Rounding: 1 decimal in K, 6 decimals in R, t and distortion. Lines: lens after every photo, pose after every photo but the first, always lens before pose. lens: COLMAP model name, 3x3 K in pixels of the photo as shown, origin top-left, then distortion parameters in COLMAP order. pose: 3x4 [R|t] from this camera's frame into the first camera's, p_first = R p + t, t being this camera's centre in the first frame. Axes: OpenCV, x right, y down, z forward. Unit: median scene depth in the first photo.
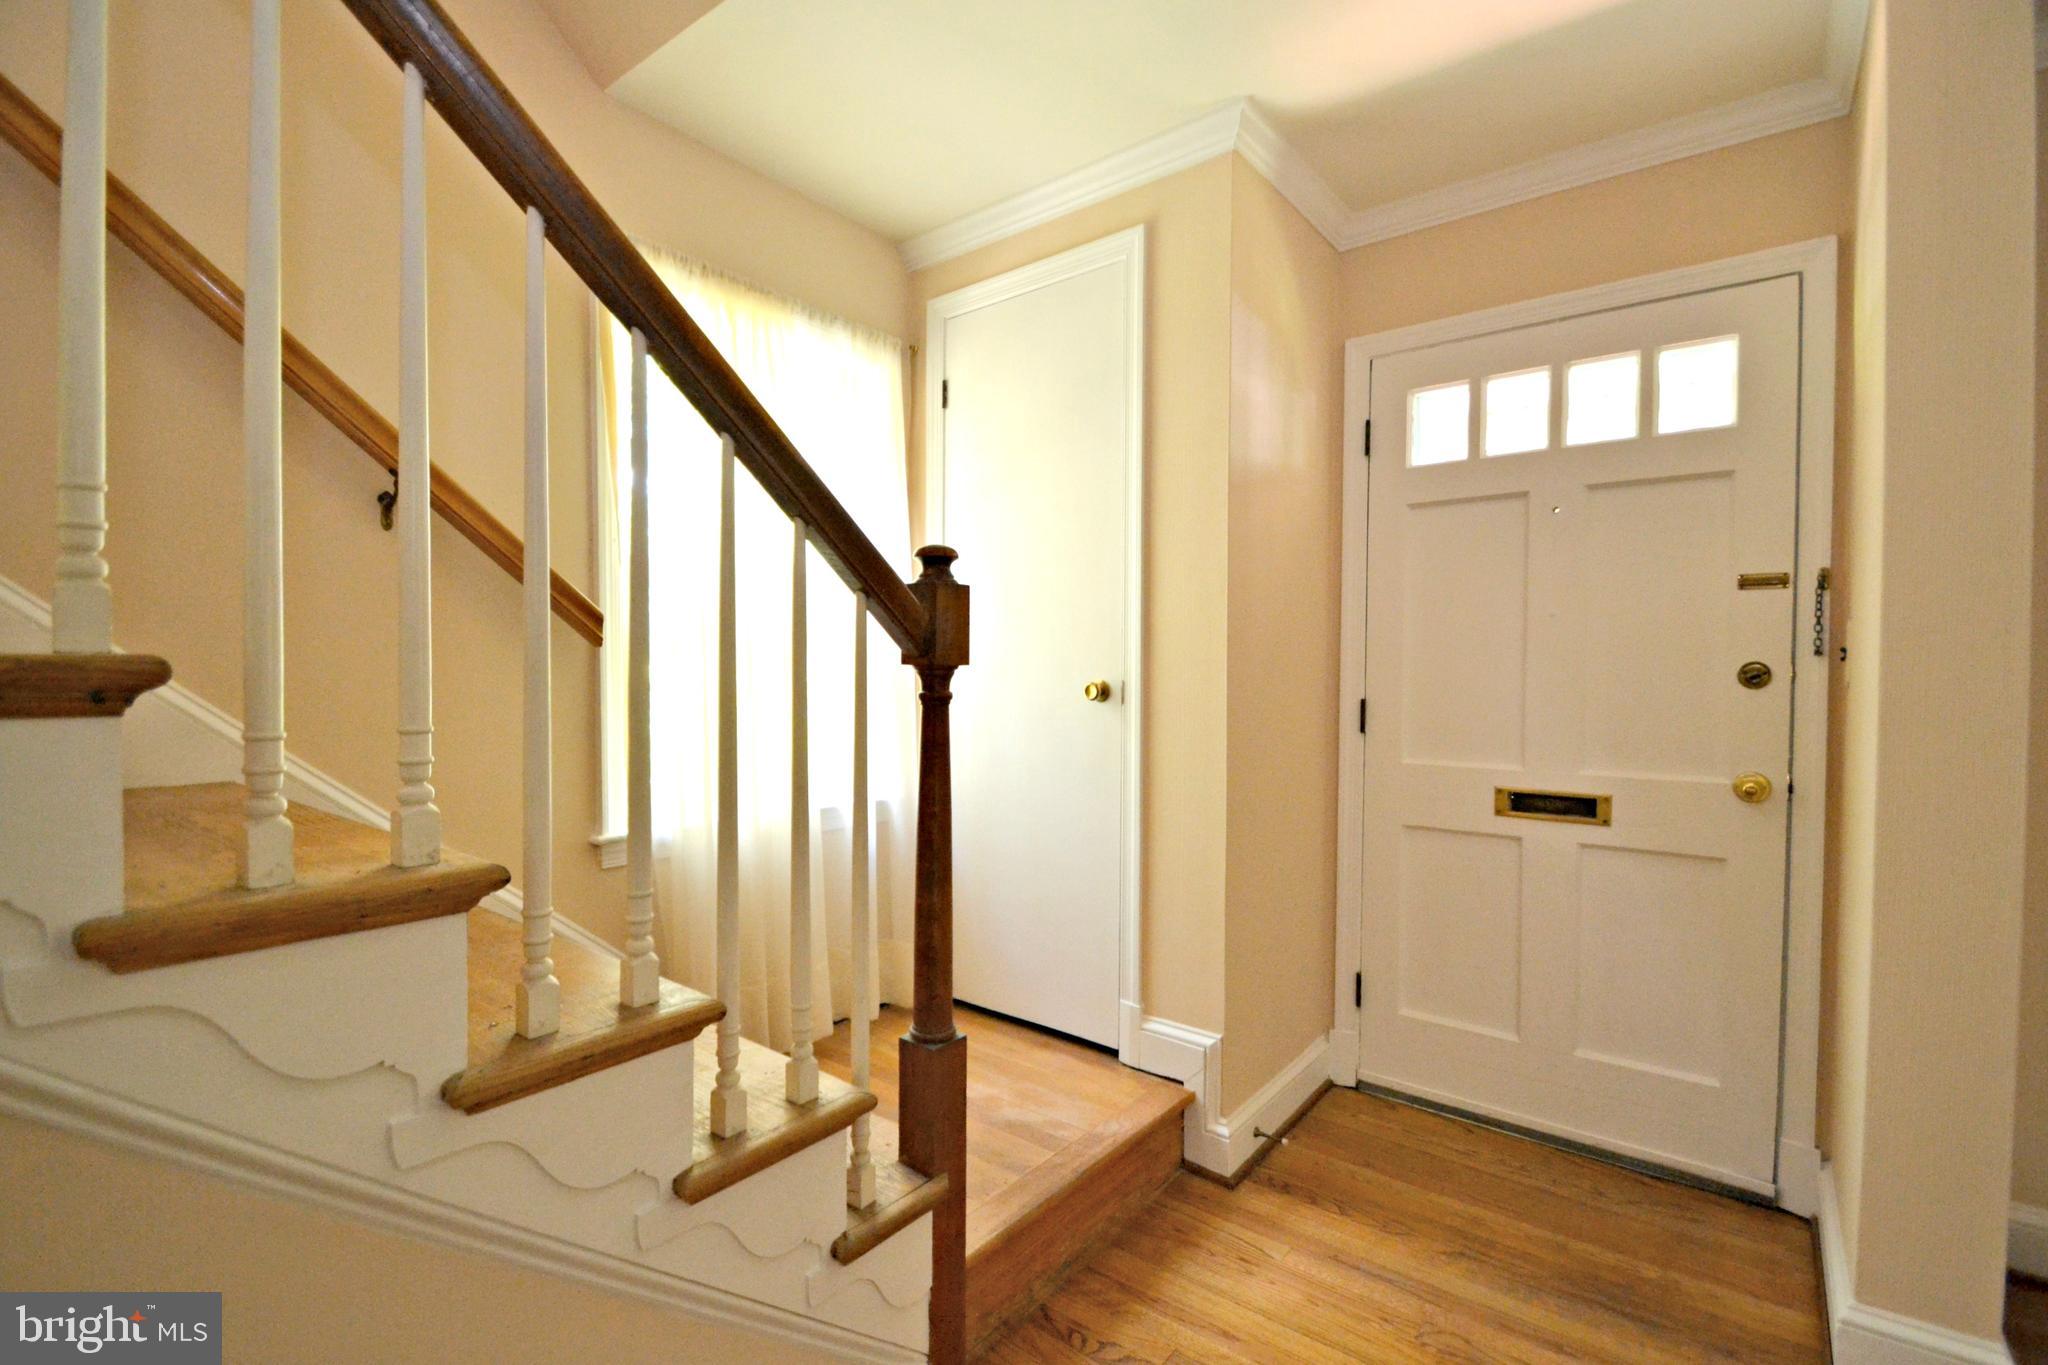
lens RADIAL K [[938.6, 0, 1018.0], [0, 938.6, 684.8], [0, 0, 1]] dist [0.005824, -0.012676]
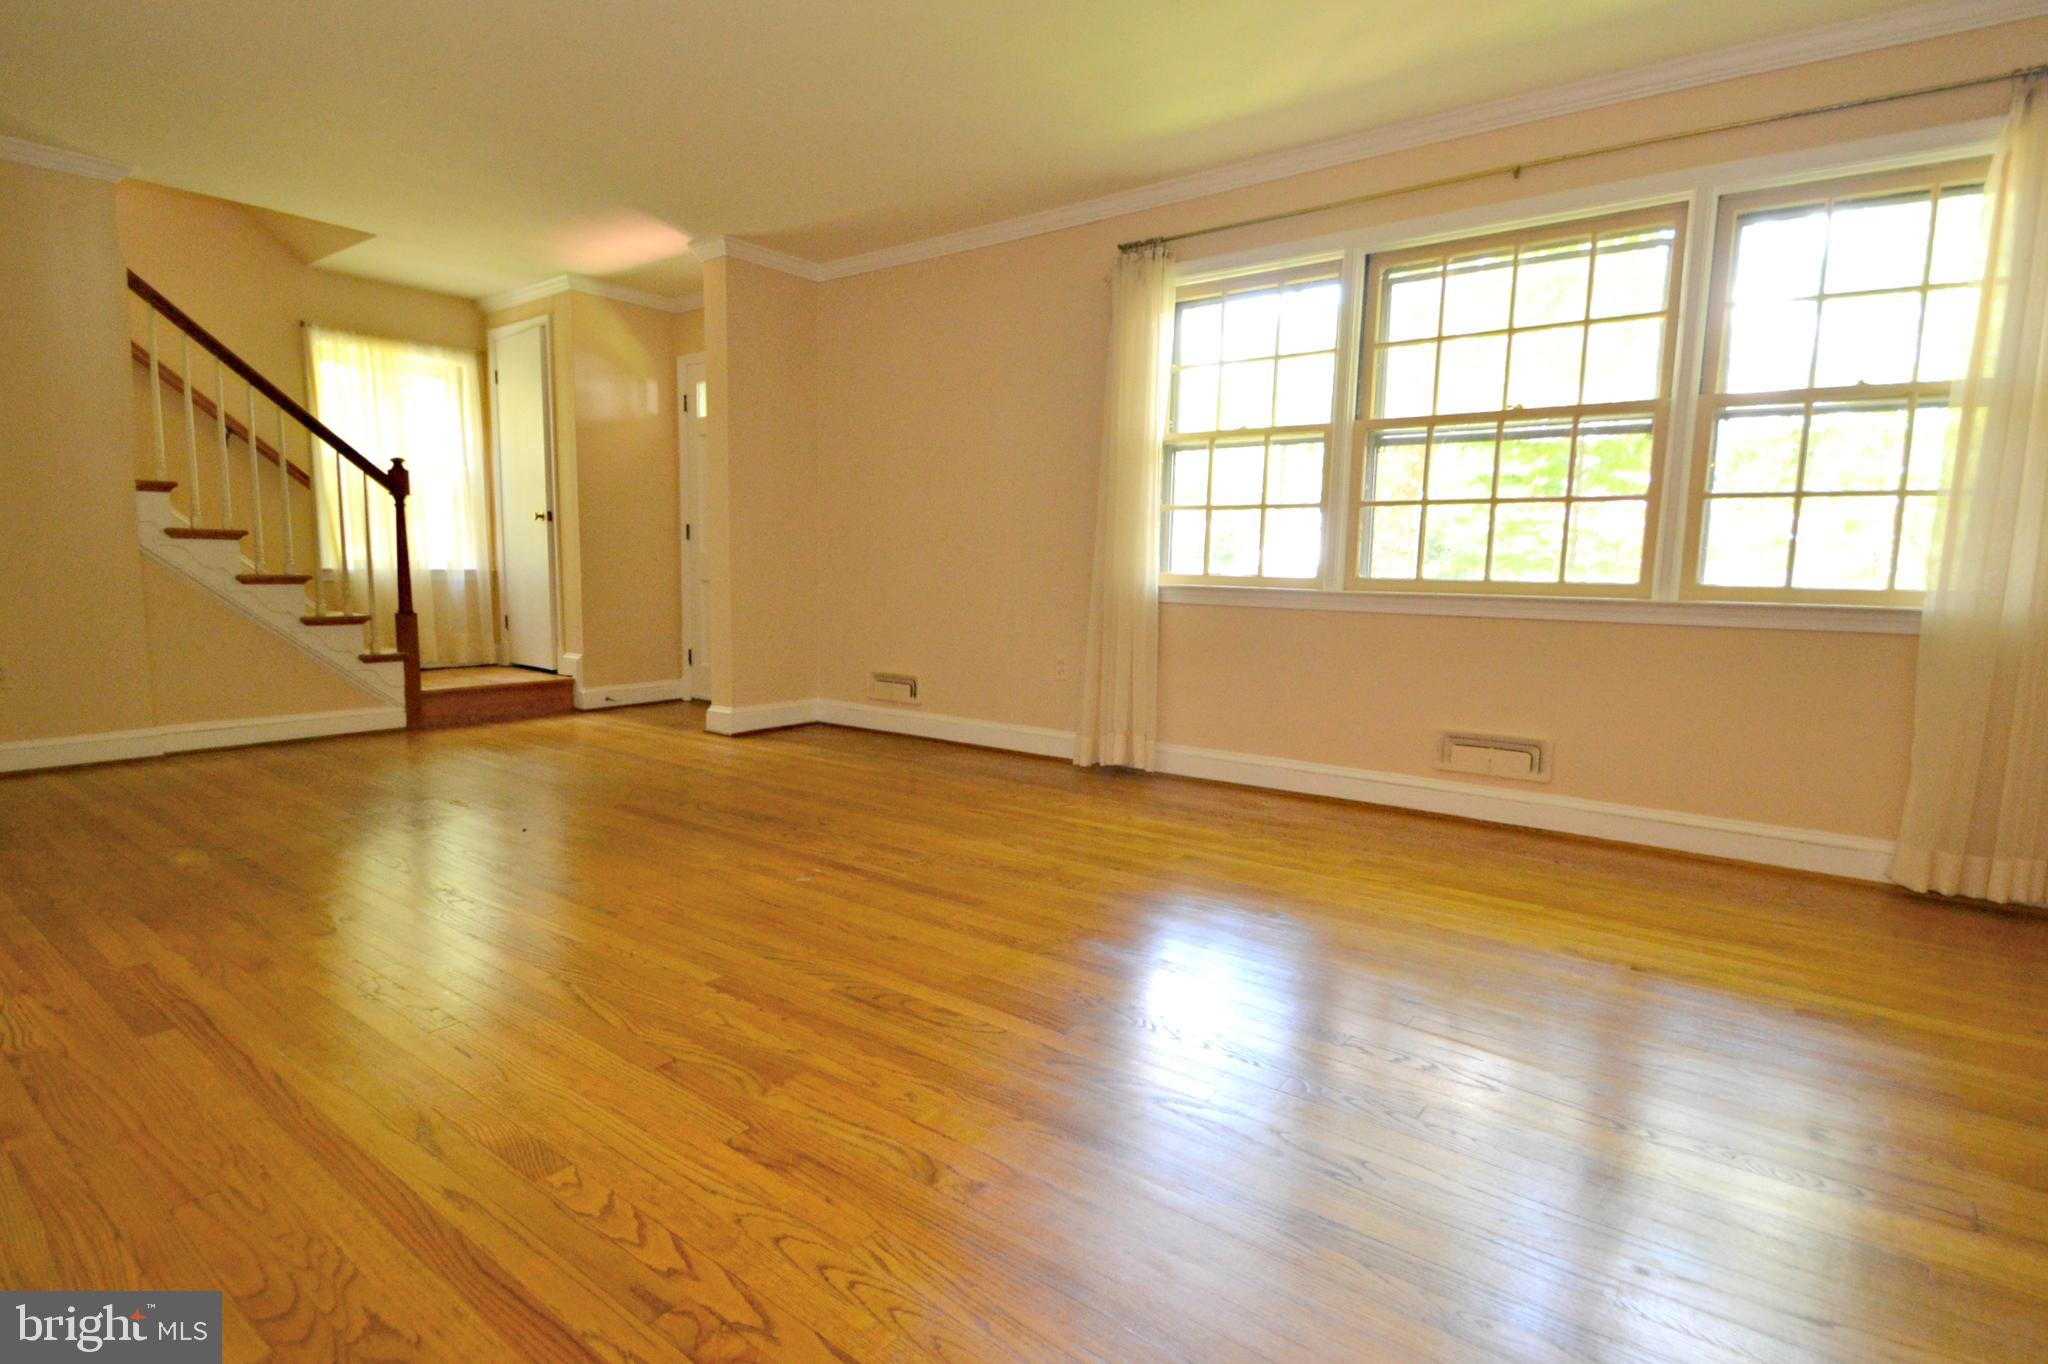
lens RADIAL K [[1042.1, 0, 1002.9], [0, 1042.1, 684.6], [0, 0, 1]] dist [0.005087, -0.005851]
pose [[0.999877, 0.015426, -0.003002, 1.331783], [-0.015033, 0.994534, 0.103324, 0.148902], [0.004579, -0.103267, 0.994643, -1.737068]]
